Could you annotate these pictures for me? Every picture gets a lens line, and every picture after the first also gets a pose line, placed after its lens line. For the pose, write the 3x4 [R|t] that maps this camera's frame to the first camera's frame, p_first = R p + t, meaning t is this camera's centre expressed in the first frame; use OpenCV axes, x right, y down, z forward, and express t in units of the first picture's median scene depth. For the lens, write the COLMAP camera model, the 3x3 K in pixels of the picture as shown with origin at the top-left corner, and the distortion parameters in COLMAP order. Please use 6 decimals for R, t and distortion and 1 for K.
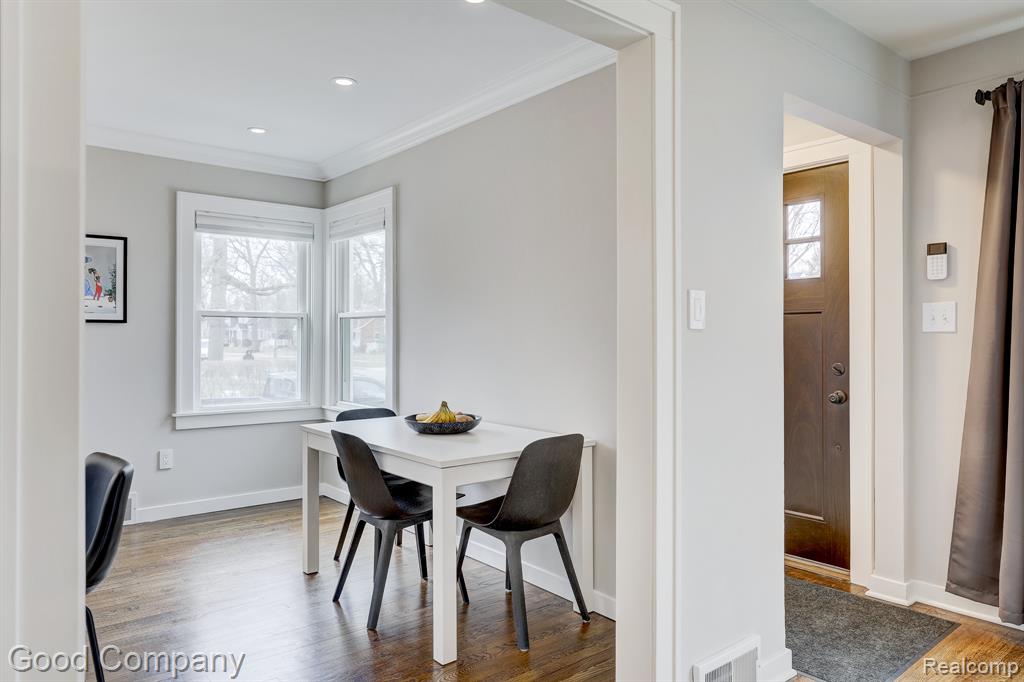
lens RADIAL K [[694.9, 0, 504.3], [0, 694.9, 333.2], [0, 0, 1]] dist [0.002242, -0.000197]
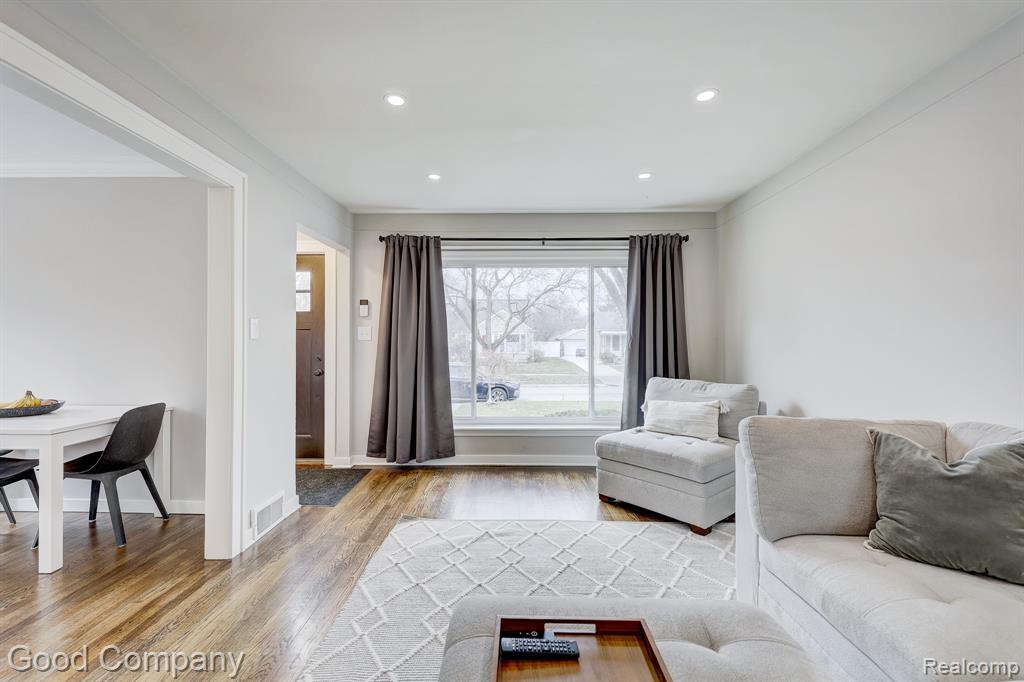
lens RADIAL K [[441.4, 0, 512.0], [0, 441.4, 341.0], [0, 0, 1]] dist [0.001696, -0.000051]
pose [[0.638161, 0.001841, 0.769900, -0.146946], [-0.006353, 0.999976, 0.002875, -0.005032], [-0.769876, -0.006726, 0.638157, -0.241446]]
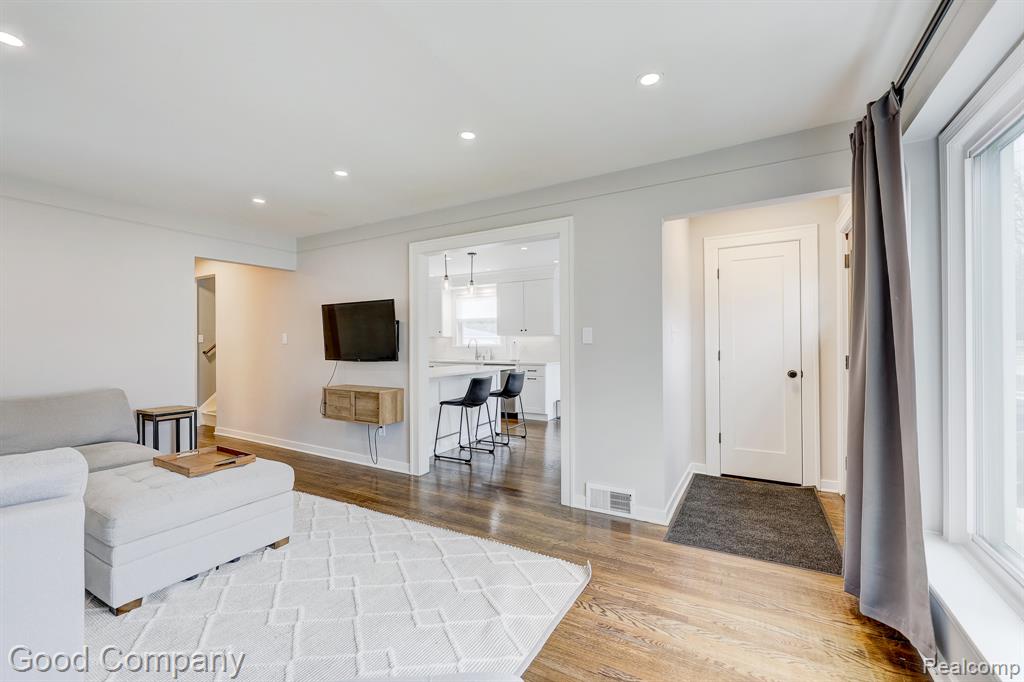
lens RADIAL K [[424.0, 0, 507.0], [0, 424.0, 339.8], [0, 0, 1]] dist [0.000888, 0.000135]
pose [[0.347237, -0.010074, -0.937723, 1.054229], [0.016295, 0.999856, -0.004708, -0.012052], [0.937636, -0.013645, 0.347351, 0.155031]]
